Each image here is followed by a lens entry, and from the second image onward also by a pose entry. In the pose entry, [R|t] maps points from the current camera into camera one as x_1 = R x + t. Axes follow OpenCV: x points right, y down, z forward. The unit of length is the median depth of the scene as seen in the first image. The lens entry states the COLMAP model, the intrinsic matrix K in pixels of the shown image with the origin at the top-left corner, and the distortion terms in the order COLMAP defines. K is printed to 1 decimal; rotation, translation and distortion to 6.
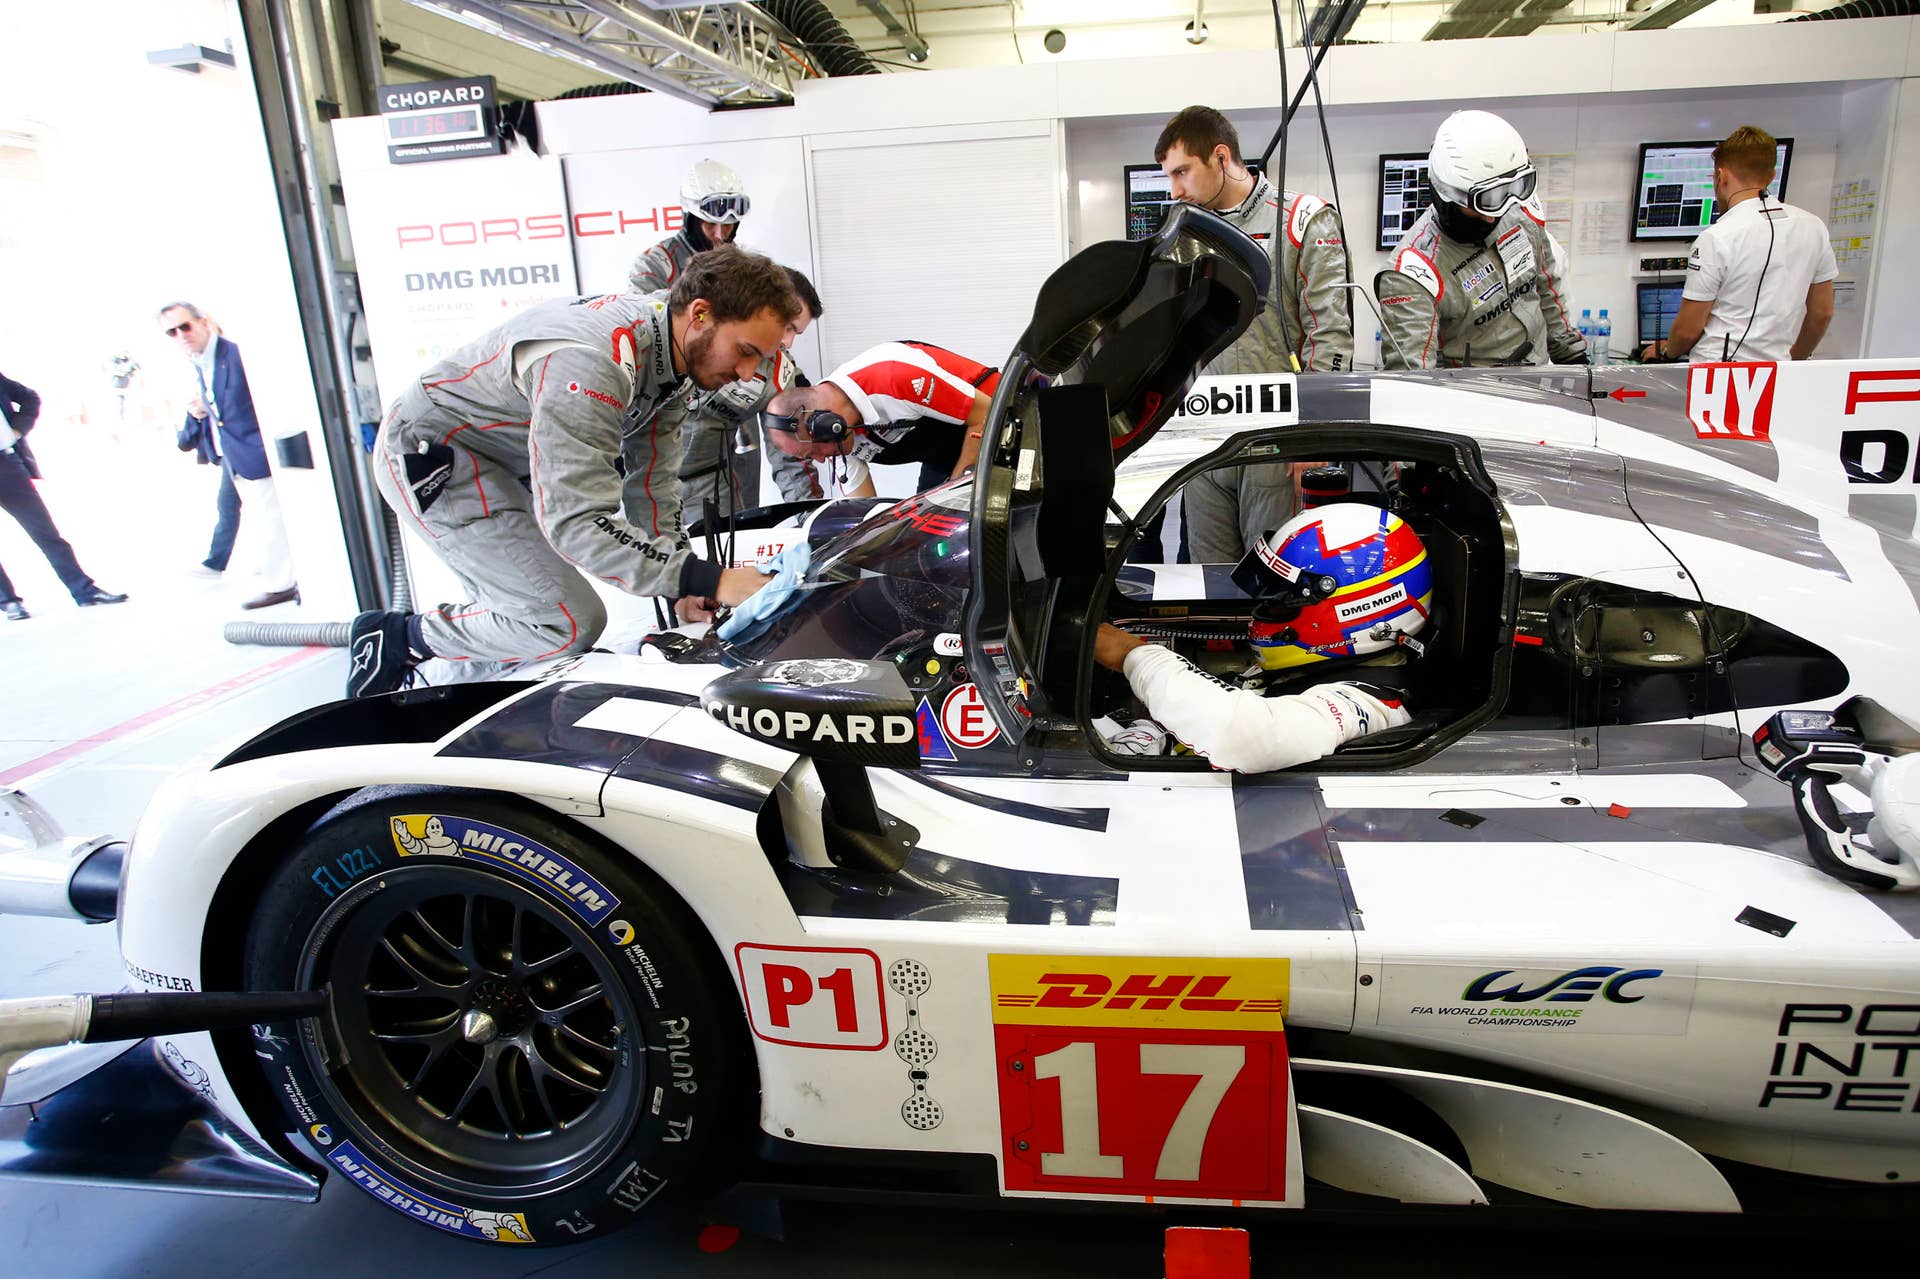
lens RADIAL K [[1423.0, 0, 960.0], [0, 1423.0, 639.5], [0, 0, 1]] dist [-0.087563, 0.080230]
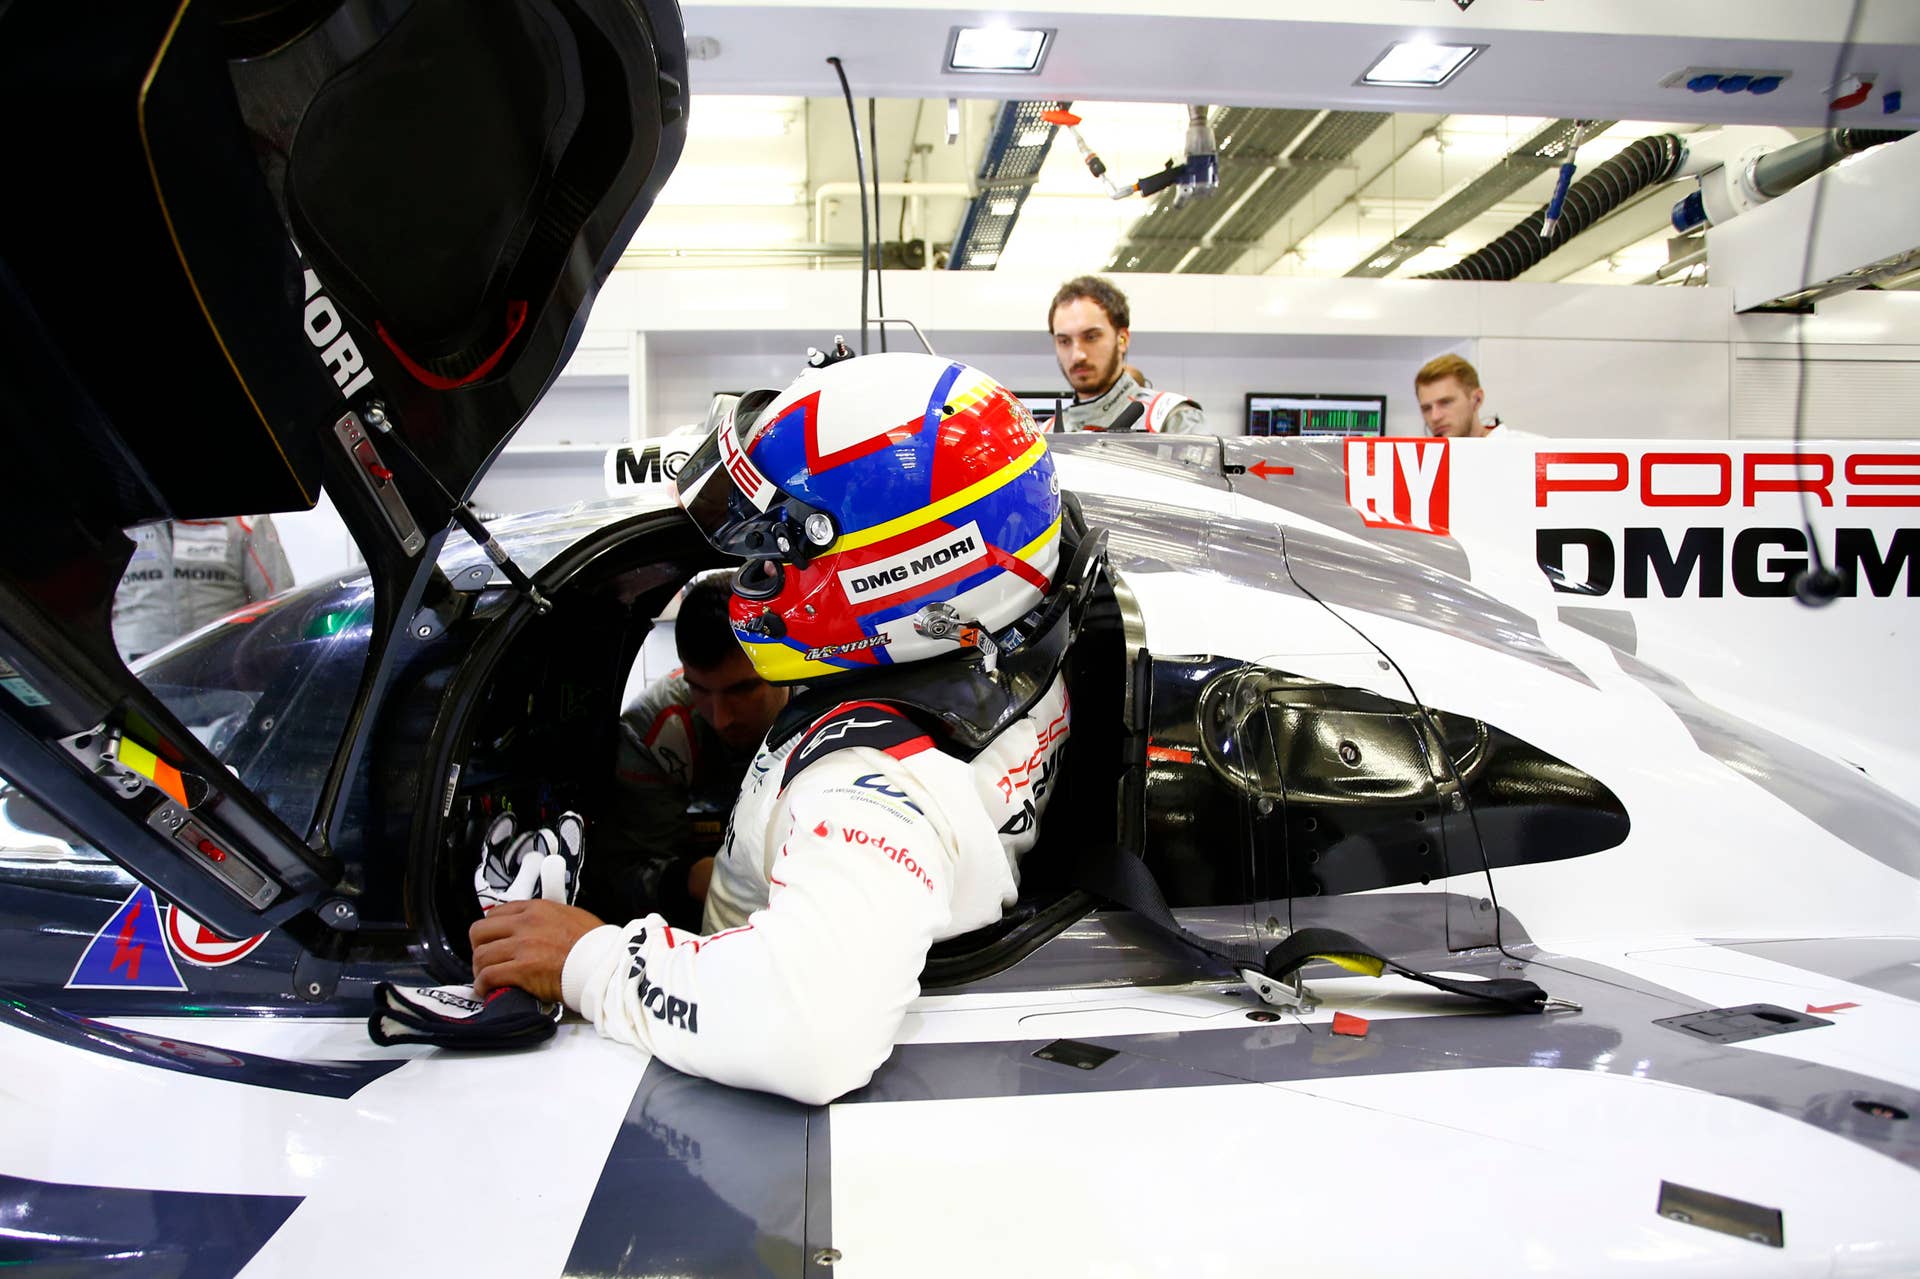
lens RADIAL K [[1224.4, 0, 960.0], [0, 1224.4, 639.5], [0, 0, 1]] dist [-0.062824, 0.051402]
pose [[0.975936, 0.036408, 0.214999, 0.198409], [0.030943, 0.952864, -0.301816, 0.109502], [-0.215853, 0.301206, 0.928807, 0.507476]]
